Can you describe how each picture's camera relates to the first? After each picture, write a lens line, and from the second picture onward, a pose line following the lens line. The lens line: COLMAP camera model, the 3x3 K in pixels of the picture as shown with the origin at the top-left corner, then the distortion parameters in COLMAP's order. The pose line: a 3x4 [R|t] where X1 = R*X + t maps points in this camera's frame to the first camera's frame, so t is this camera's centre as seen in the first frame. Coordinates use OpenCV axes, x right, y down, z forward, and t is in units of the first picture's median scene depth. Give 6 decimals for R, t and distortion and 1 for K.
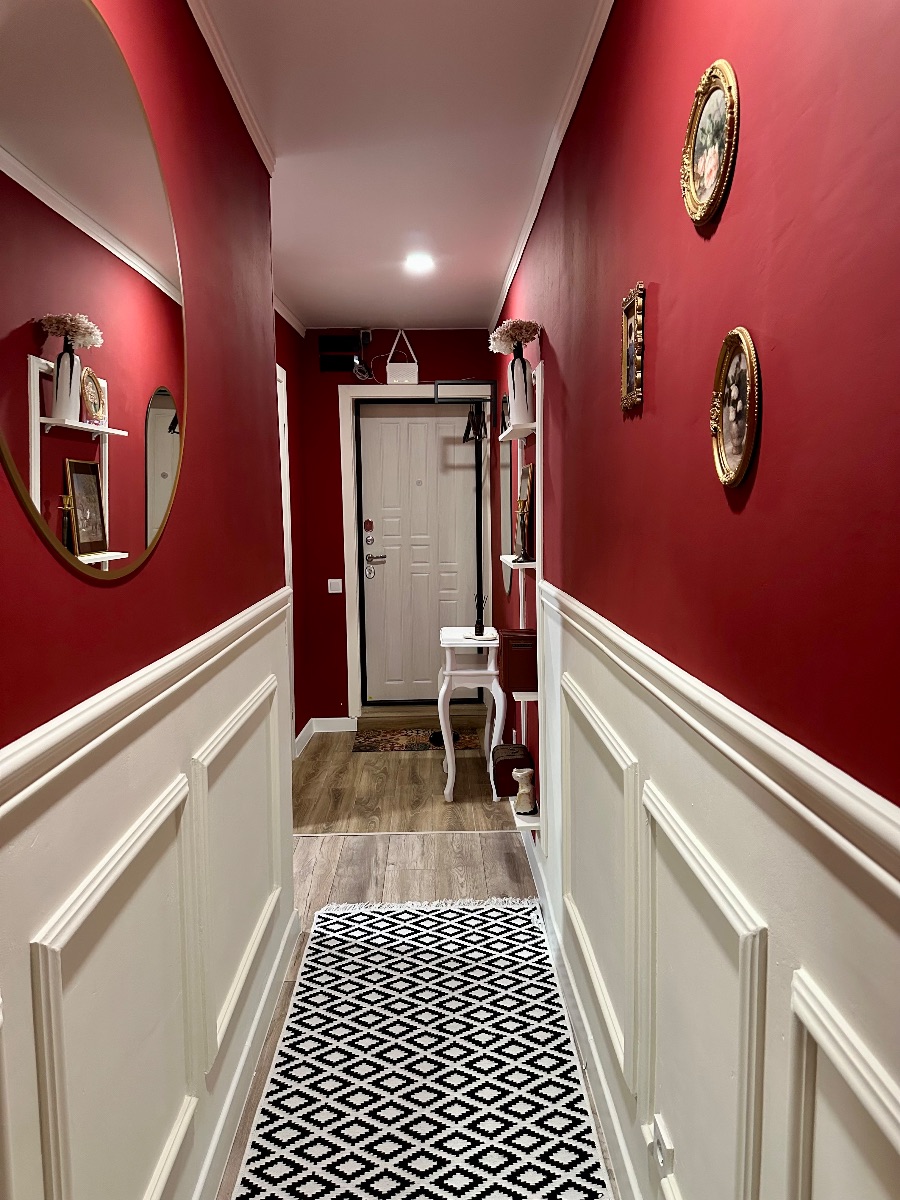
lens RADIAL K [[852.1, 0, 450.0], [0, 852.1, 600.0], [0, 0, 1]] dist [0.077051, -0.096097]
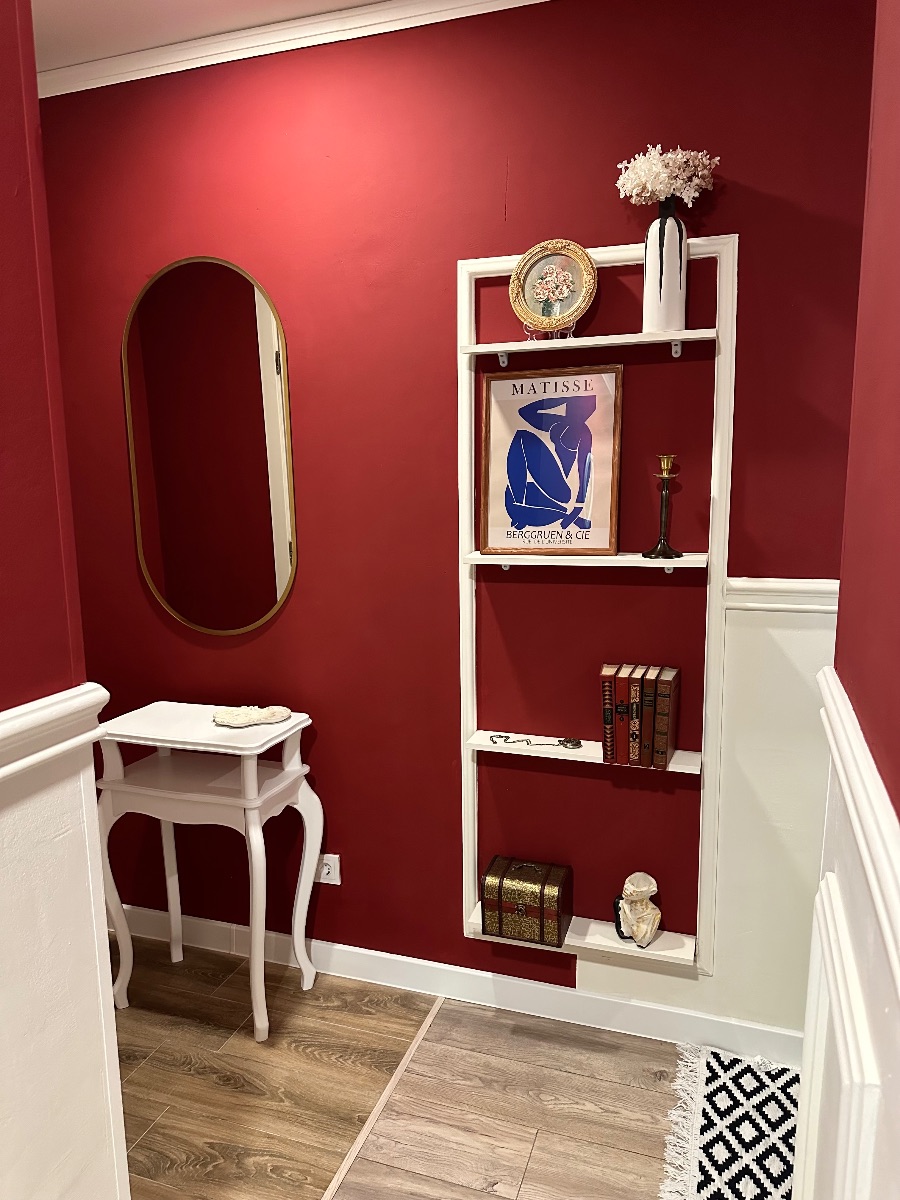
lens RADIAL K [[852.1, 0, 450.0], [0, 852.1, 600.0], [0, 0, 1]] dist [0.077051, -0.096097]
pose [[0.346800, -0.148635, 0.926087, -0.489990], [0.124973, 0.985883, 0.111432, -0.089866], [-0.929576, 0.077091, 0.360480, 0.803757]]
